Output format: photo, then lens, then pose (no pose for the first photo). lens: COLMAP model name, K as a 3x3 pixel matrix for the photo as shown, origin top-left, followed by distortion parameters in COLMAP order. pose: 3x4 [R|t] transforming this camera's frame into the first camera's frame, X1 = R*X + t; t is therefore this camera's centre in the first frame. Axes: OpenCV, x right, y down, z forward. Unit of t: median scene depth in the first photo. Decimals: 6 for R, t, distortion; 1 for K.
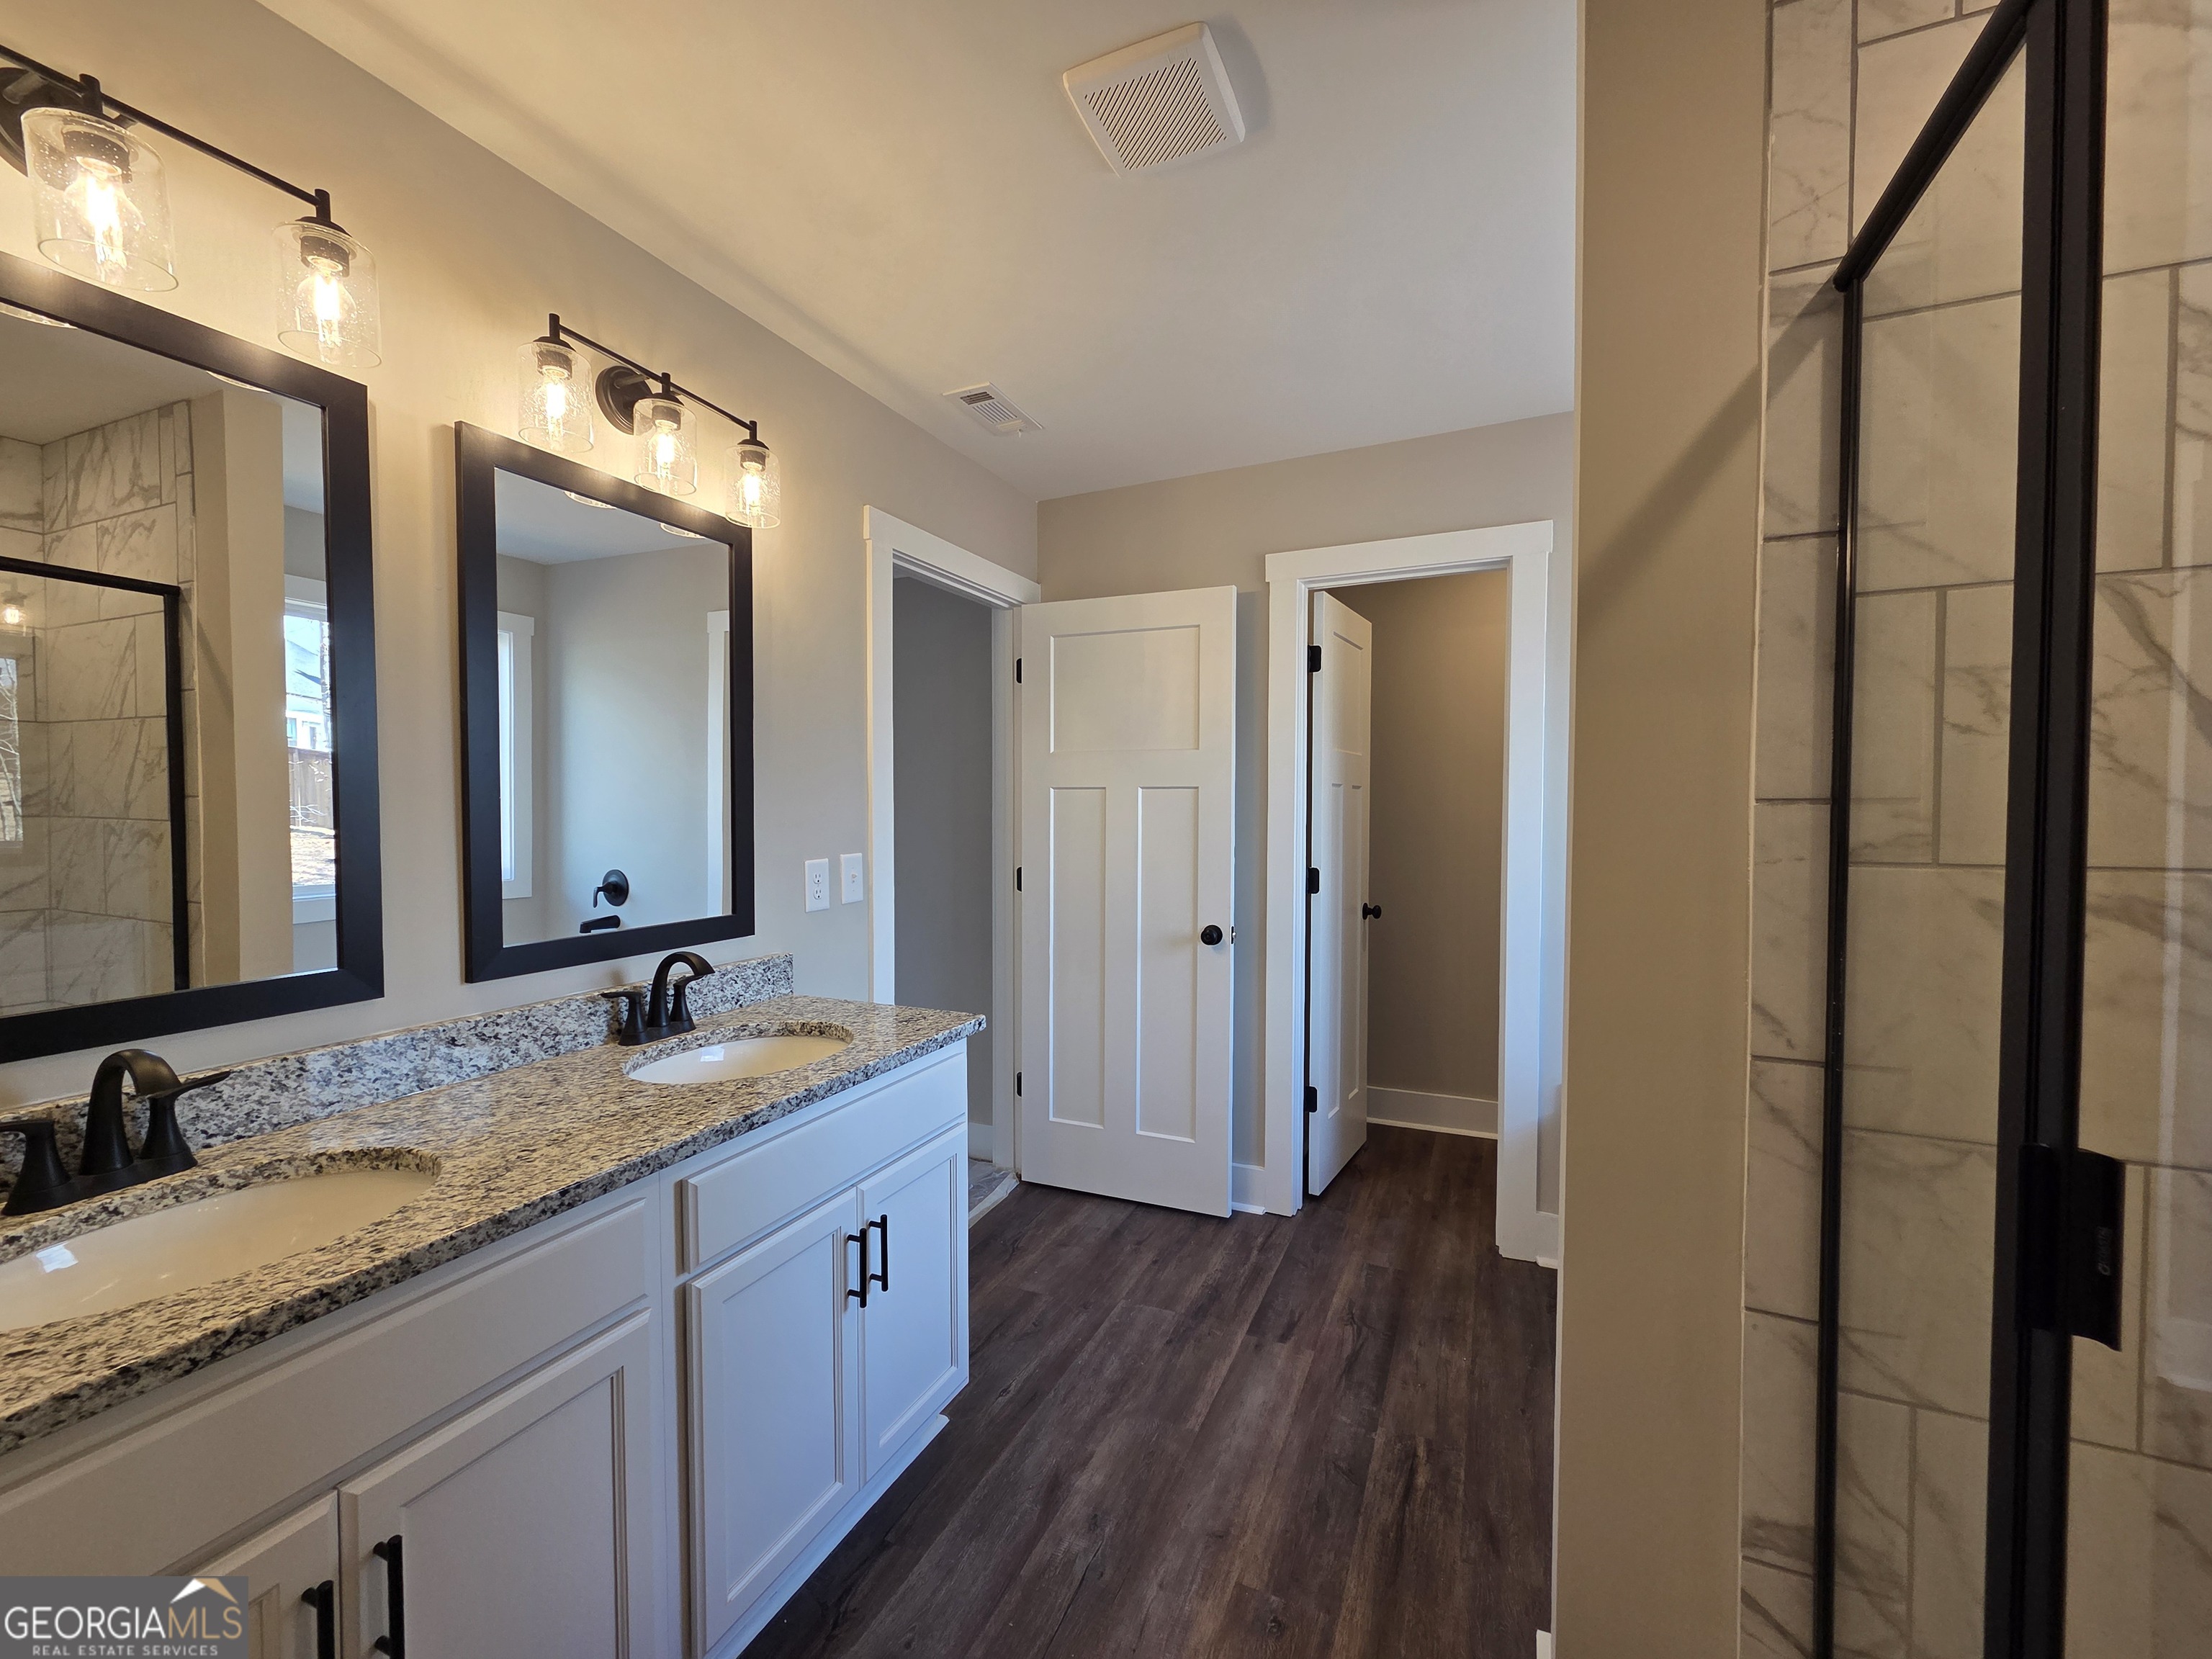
lens RADIAL K [[903.6, 0, 1100.2], [0, 903.6, 837.9], [0, 0, 1]] dist [0.002280, 0.000046]
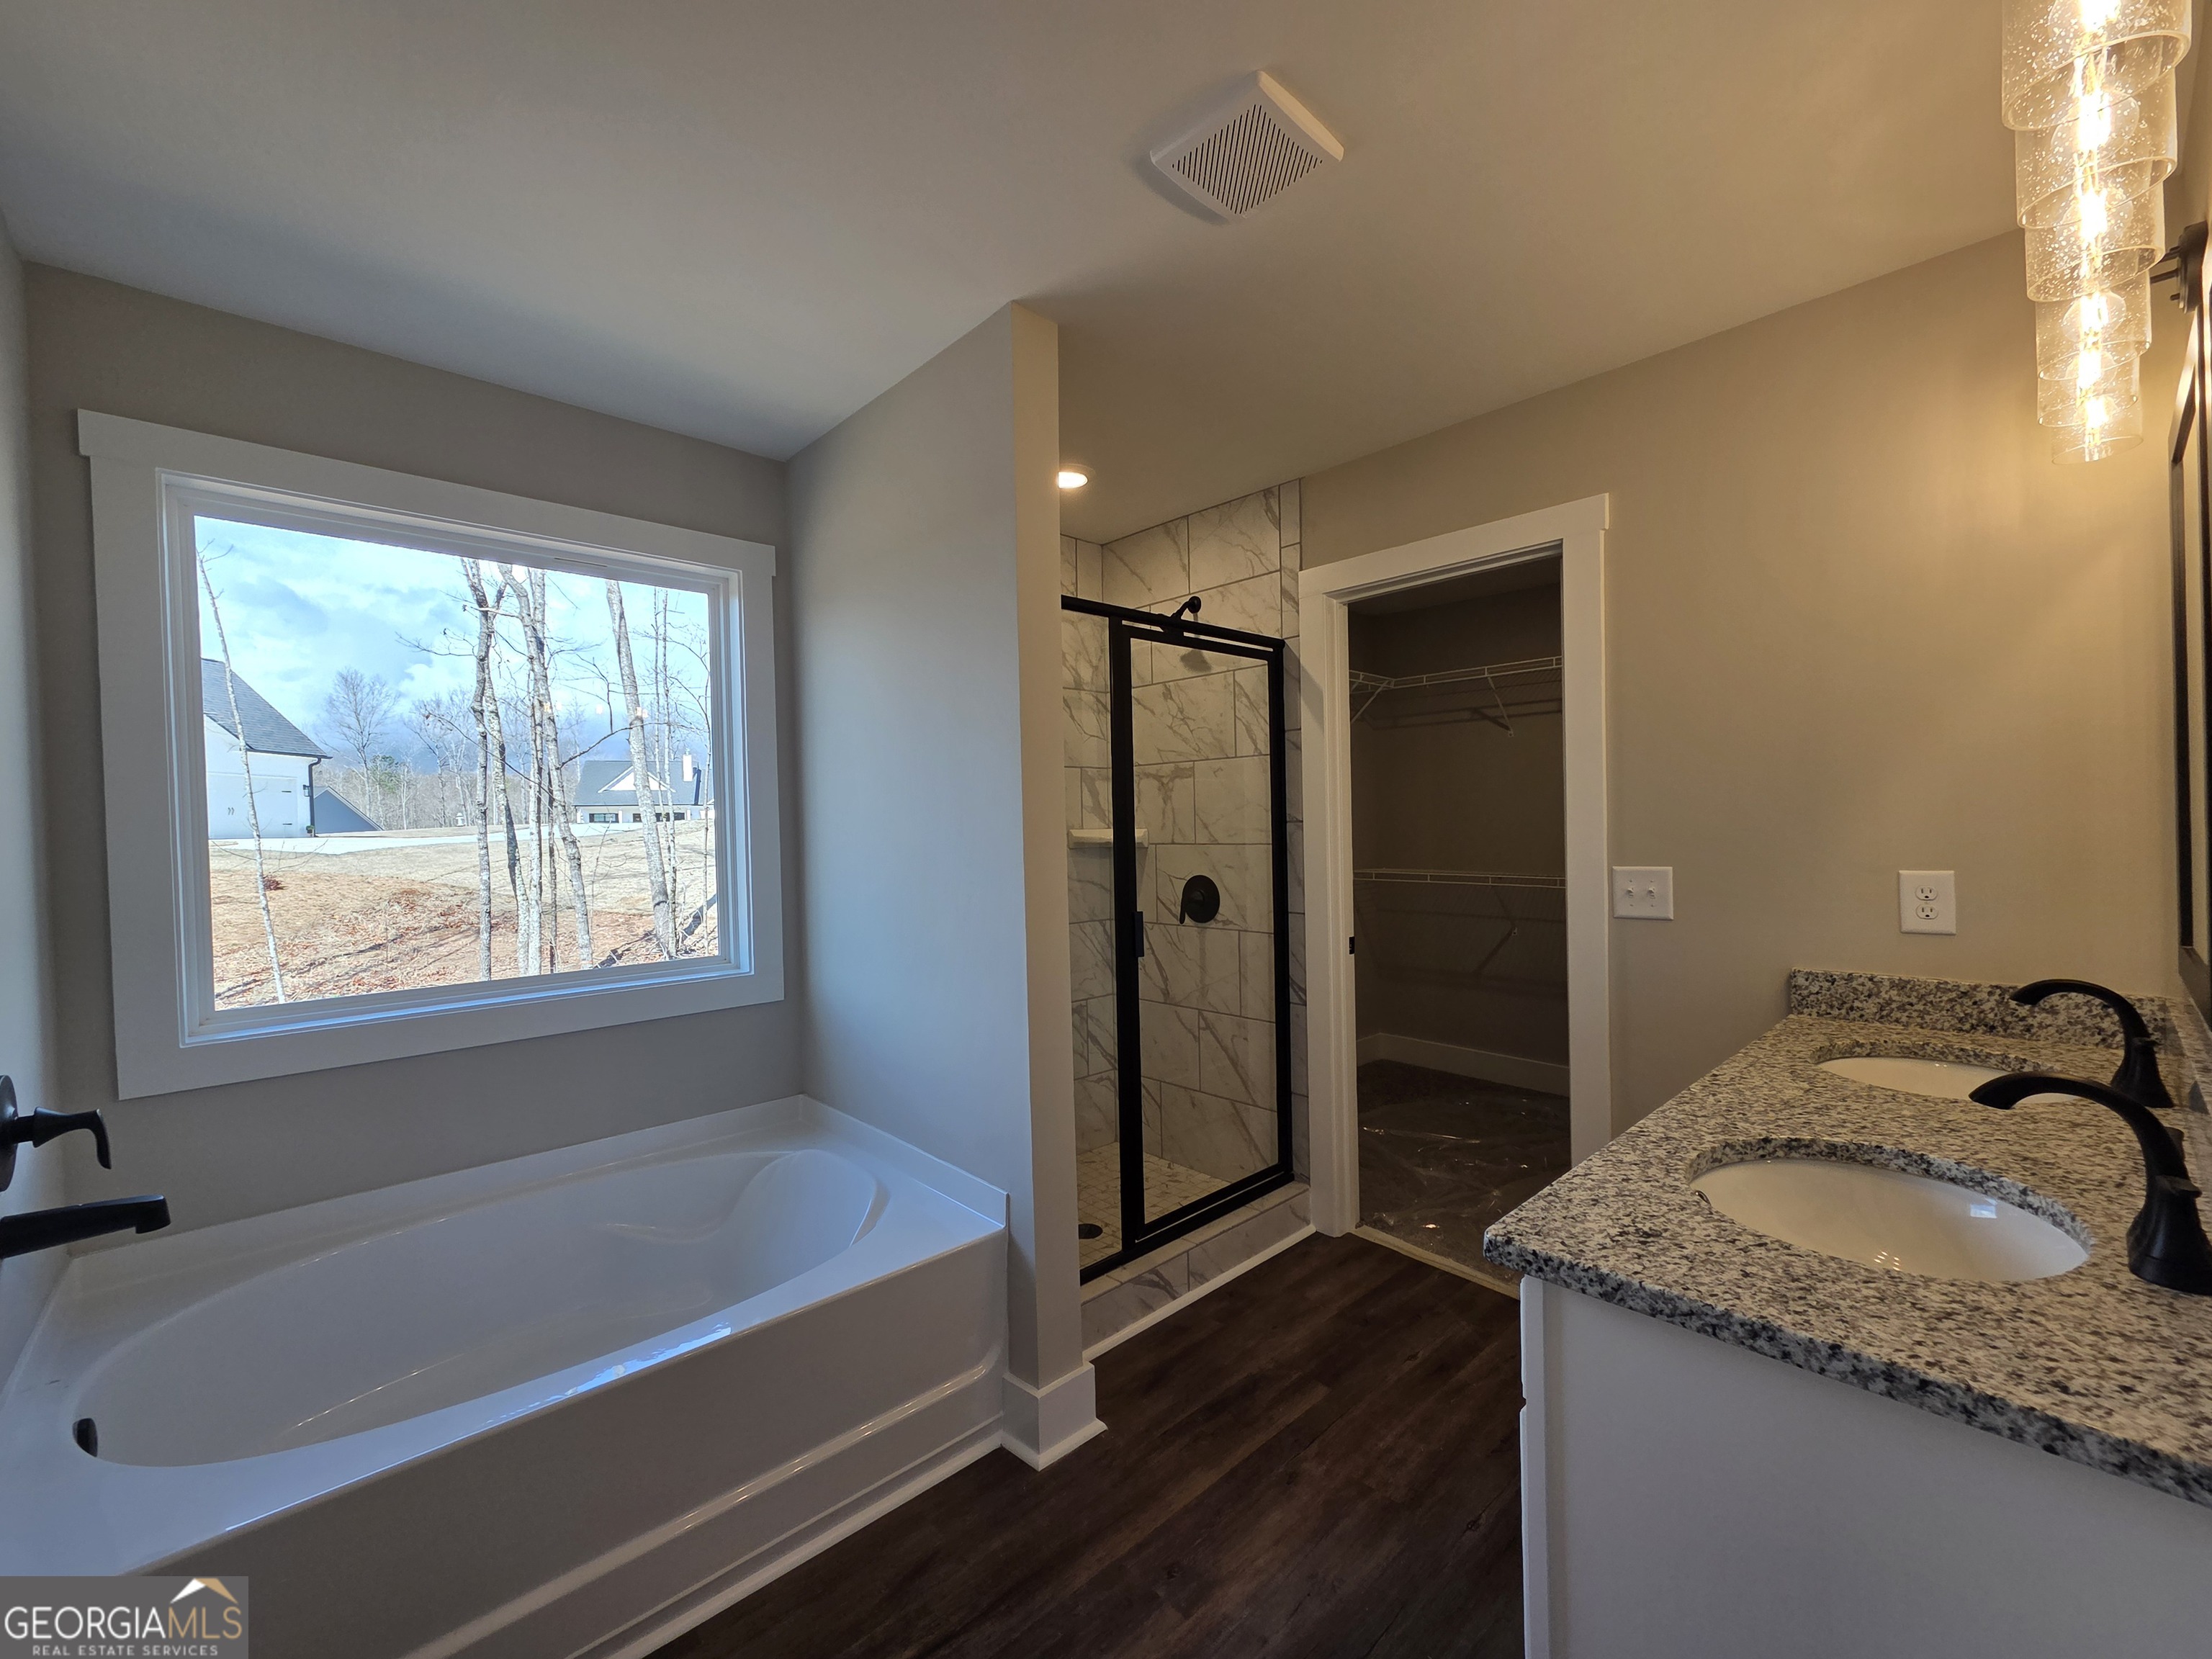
lens RADIAL K [[903.6, 0, 1100.2], [0, 903.6, 837.9], [0, 0, 1]] dist [0.002280, 0.000046]
pose [[-0.917844, 0.017325, 0.396563, -0.182652], [0.036275, 0.998527, 0.040336, -0.070243], [-0.395280, 0.051408, -0.917121, 2.082225]]
